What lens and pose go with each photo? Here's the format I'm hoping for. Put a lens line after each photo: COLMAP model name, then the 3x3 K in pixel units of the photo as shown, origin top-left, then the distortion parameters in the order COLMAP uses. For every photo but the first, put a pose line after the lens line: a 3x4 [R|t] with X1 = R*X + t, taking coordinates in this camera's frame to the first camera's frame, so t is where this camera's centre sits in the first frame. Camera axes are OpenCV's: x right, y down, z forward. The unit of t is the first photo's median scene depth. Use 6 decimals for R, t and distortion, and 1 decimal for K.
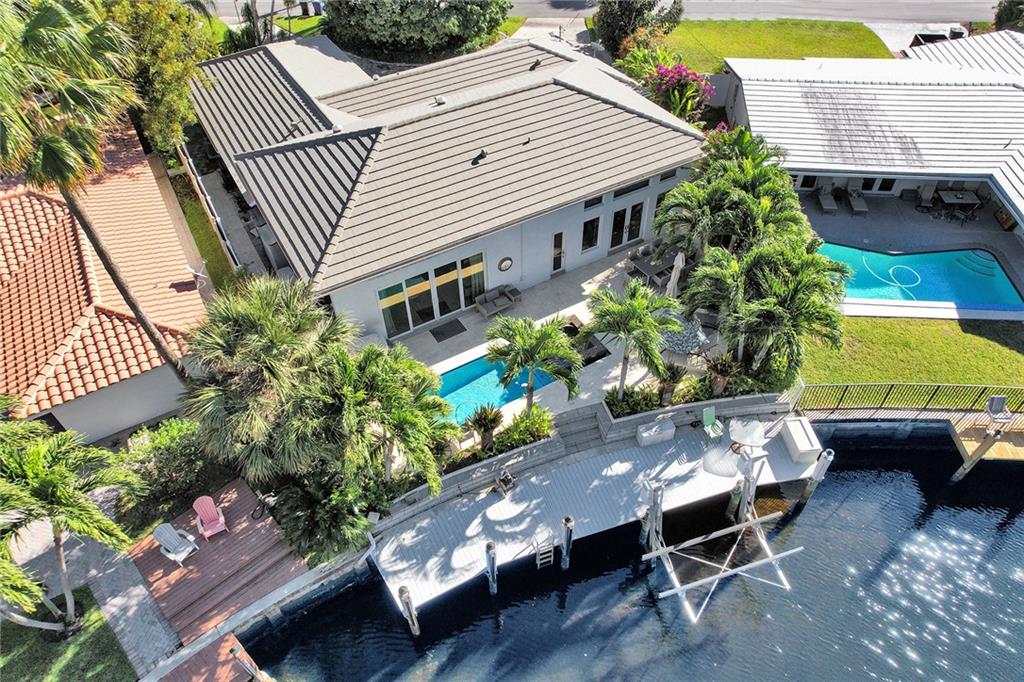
lens RADIAL K [[673.6, 0, 514.7], [0, 673.6, 345.3], [0, 0, 1]] dist [-0.089740, 0.080760]
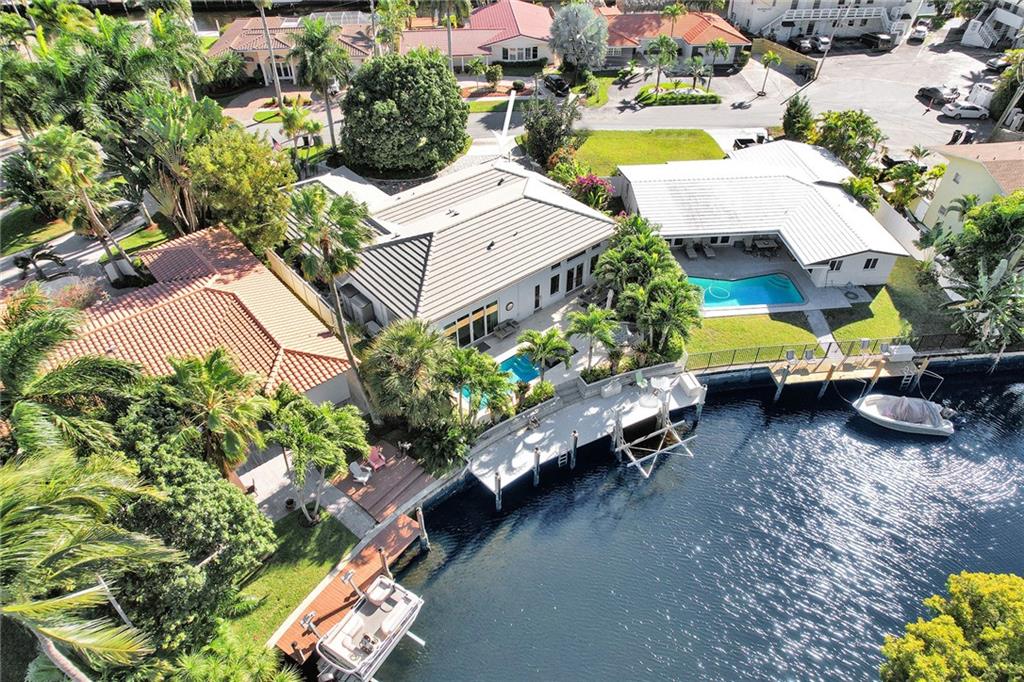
lens RADIAL K [[668.6, 0, 514.2], [0, 668.6, 344.6], [0, 0, 1]] dist [-0.095428, 0.090255]
pose [[0.986118, -0.098677, 0.133543, -0.257638], [0.111250, 0.989691, -0.090200, 0.137725], [-0.123266, 0.103804, 0.986930, -0.698351]]
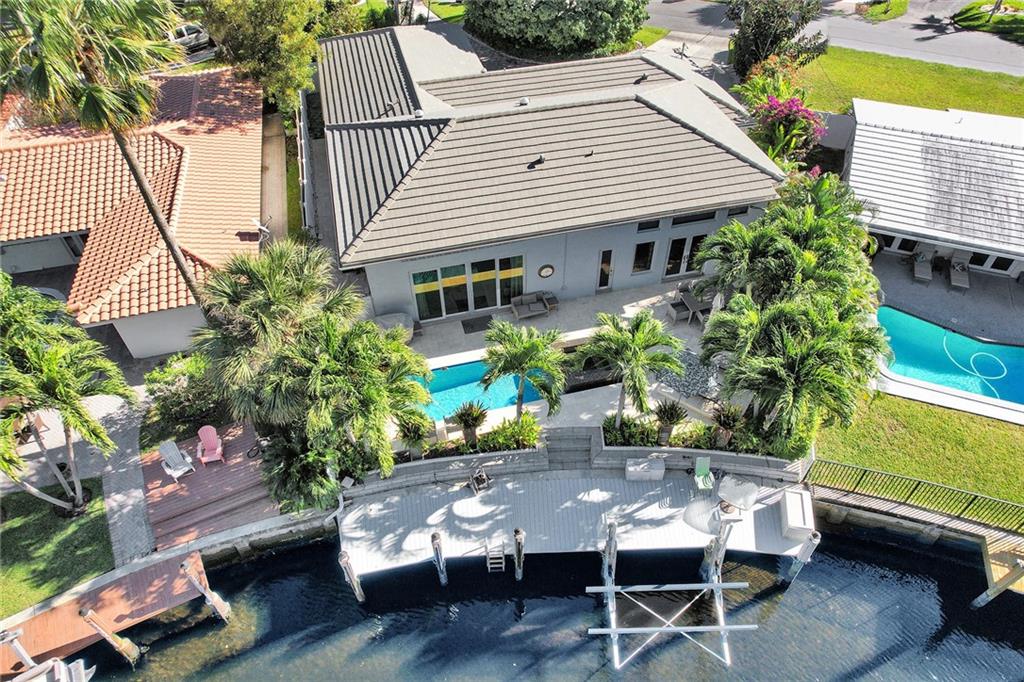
lens RADIAL K [[673.6, 0, 514.7], [0, 673.6, 345.3], [0, 0, 1]] dist [-0.089740, 0.080760]
pose [[0.958922, 0.205673, -0.195365, 0.175746], [-0.205390, 0.978434, 0.021928, -0.027269], [0.195662, 0.019099, 0.980485, 0.010128]]
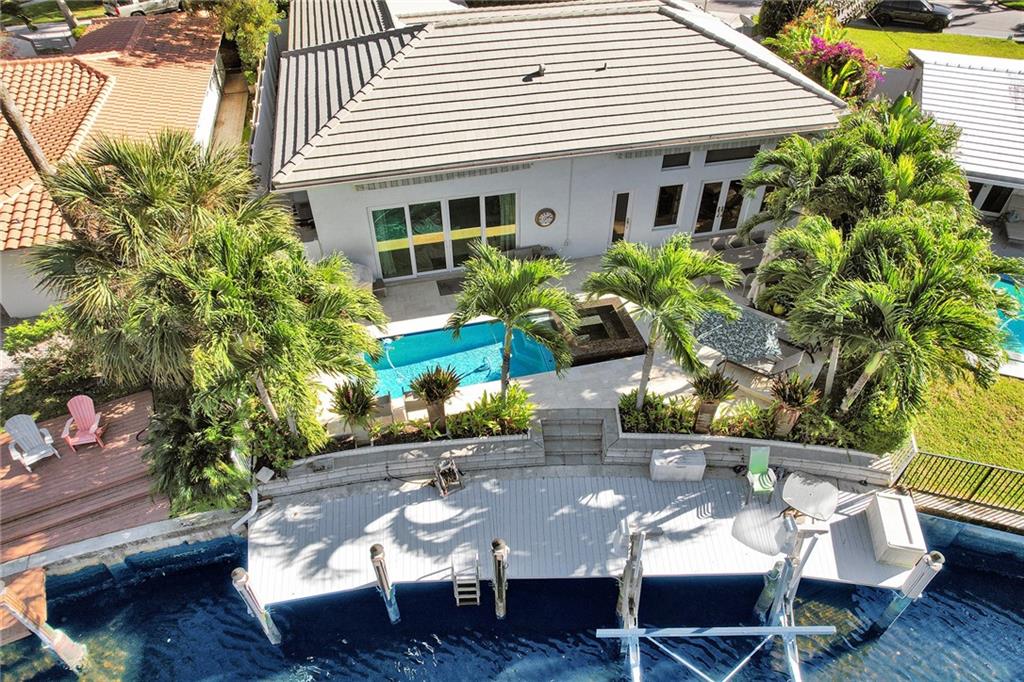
lens RADIAL K [[668.6, 0, 514.2], [0, 668.6, 344.6], [0, 0, 1]] dist [-0.095428, 0.090255]
pose [[0.955103, 0.208404, -0.210583, 0.161210], [-0.220670, 0.974674, -0.036262, 0.067368], [0.197693, 0.081103, 0.976903, 0.267777]]
